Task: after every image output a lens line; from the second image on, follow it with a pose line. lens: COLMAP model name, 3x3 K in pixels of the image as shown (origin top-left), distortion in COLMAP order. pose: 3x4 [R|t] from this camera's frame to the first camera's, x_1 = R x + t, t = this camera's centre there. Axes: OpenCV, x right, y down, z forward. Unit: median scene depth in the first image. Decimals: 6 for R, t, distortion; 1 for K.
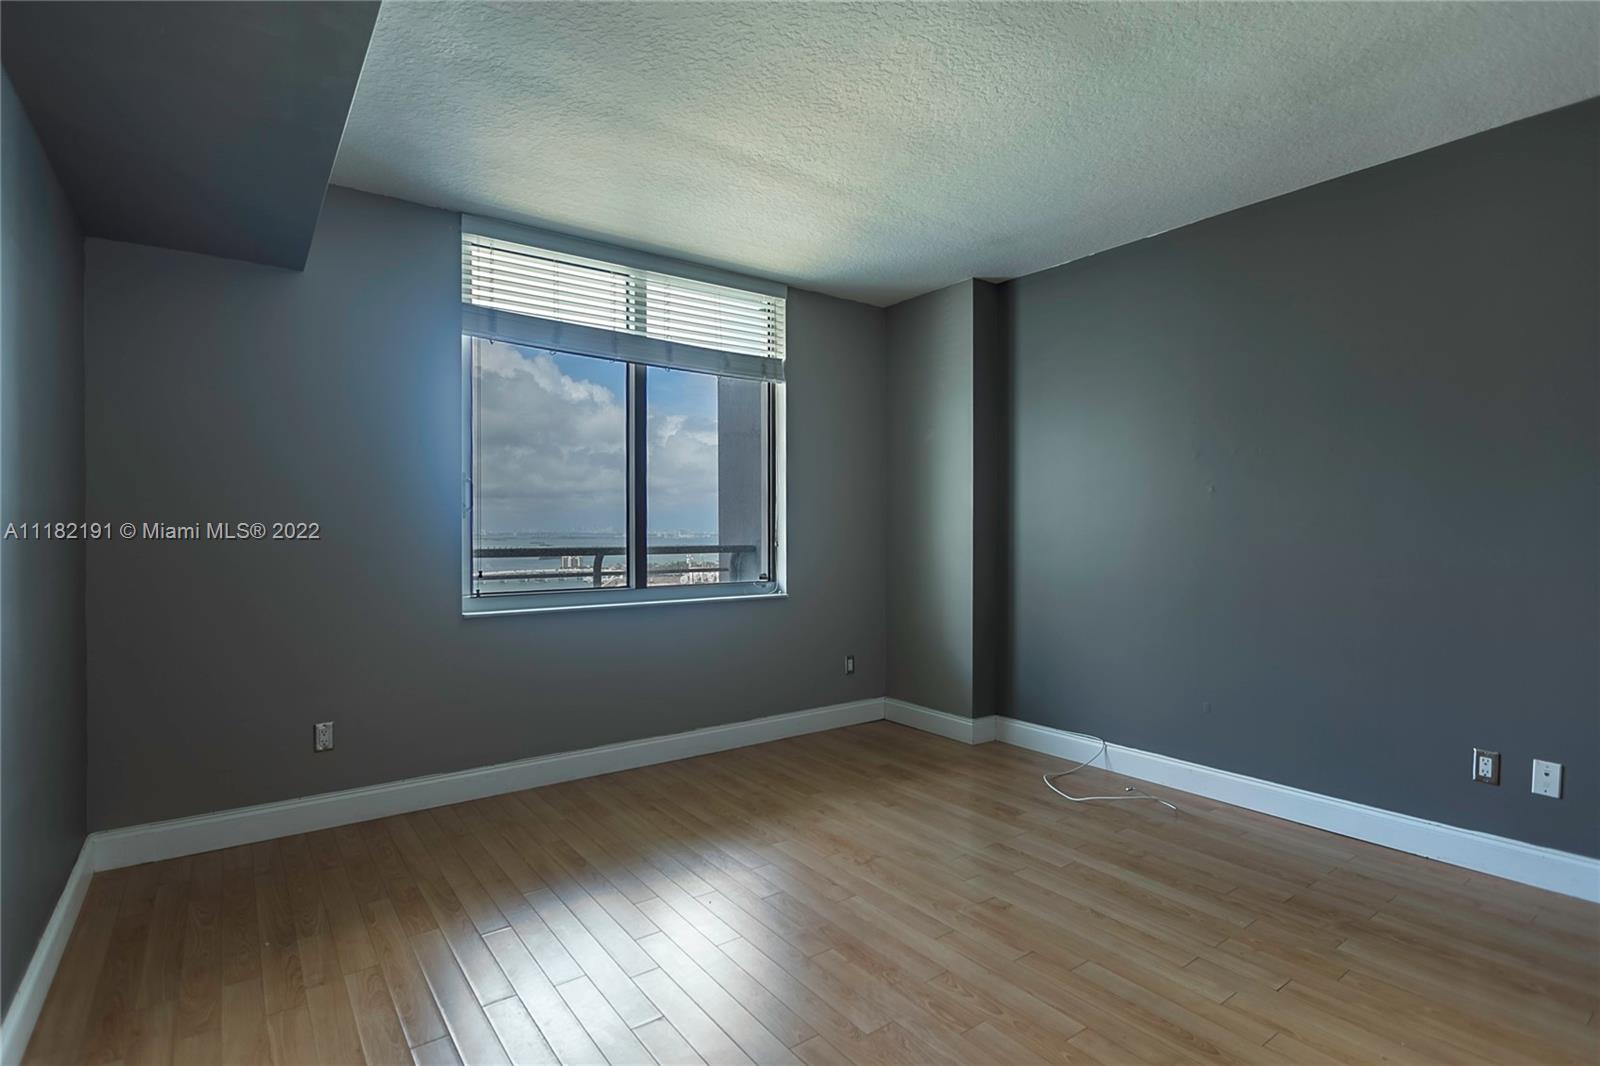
lens RADIAL K [[785.4, 0, 798.5], [0, 785.4, 543.2], [0, 0, 1]] dist [-0.000912, -0.000142]
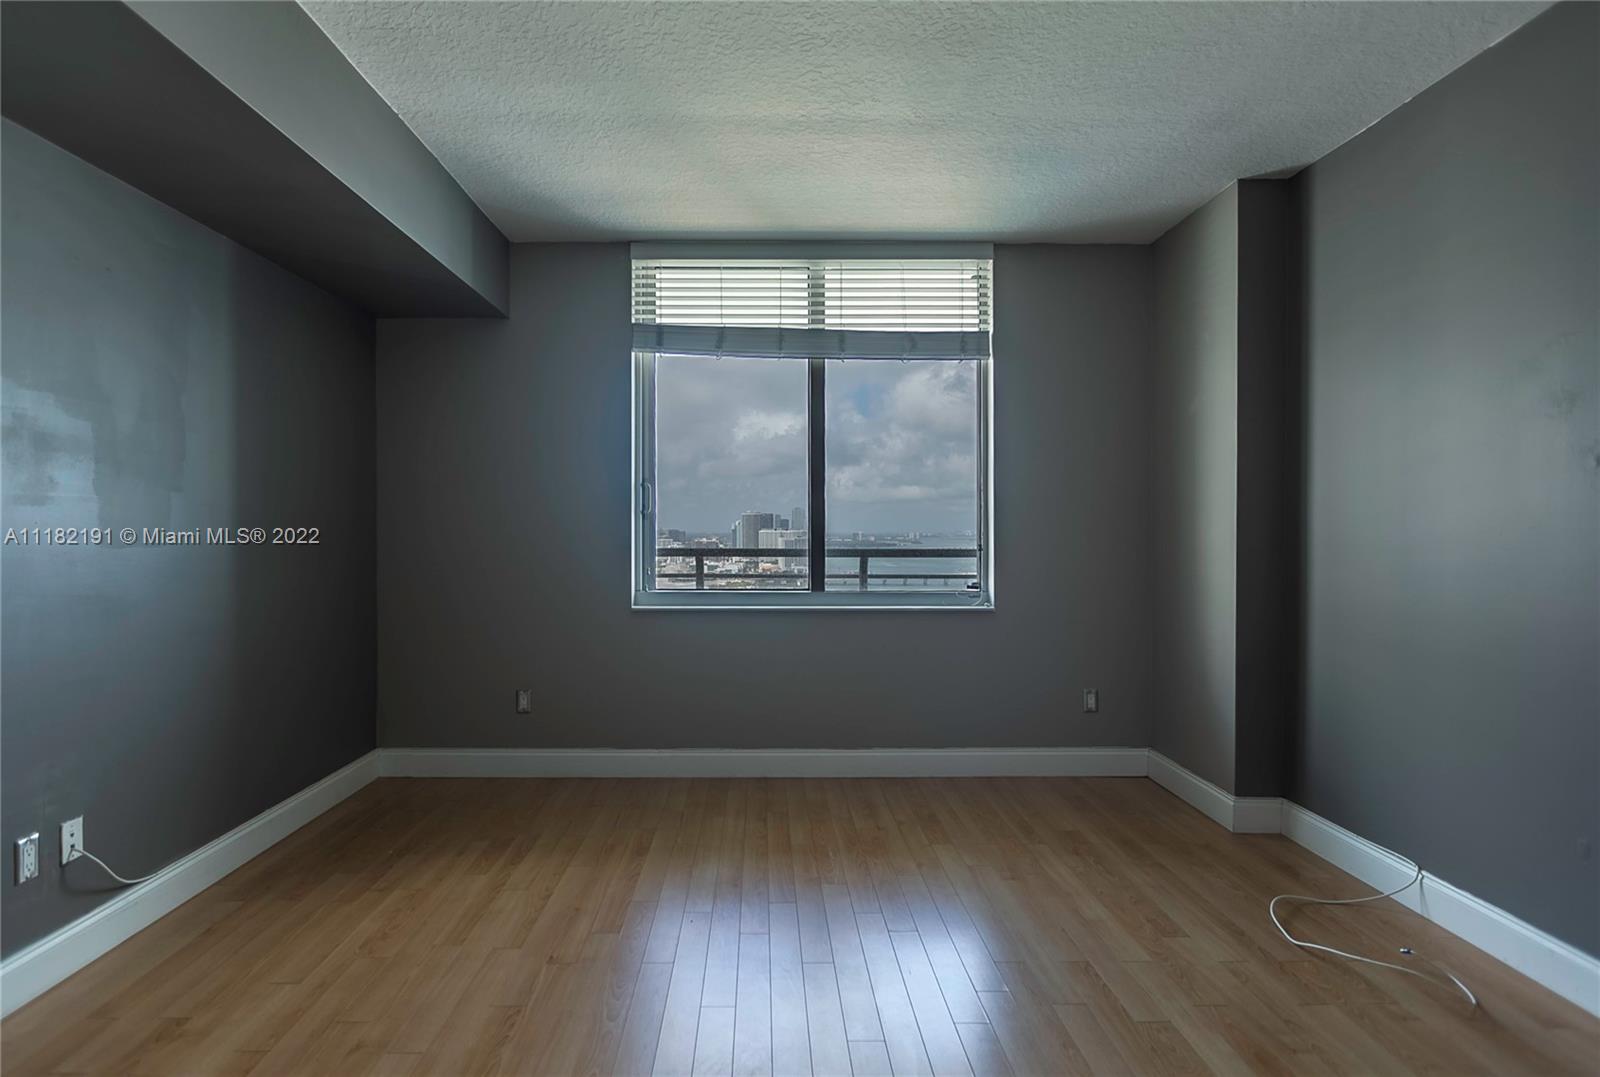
lens RADIAL K [[818.4, 0, 765.2], [0, 818.4, 539.4], [0, 0, 1]] dist [-0.000288, 0.000518]
pose [[0.807565, 0.008016, -0.589725, 0.339524], [-0.013130, 0.999904, -0.004389, -0.000940], [0.589633, 0.011287, 0.807592, 0.156331]]
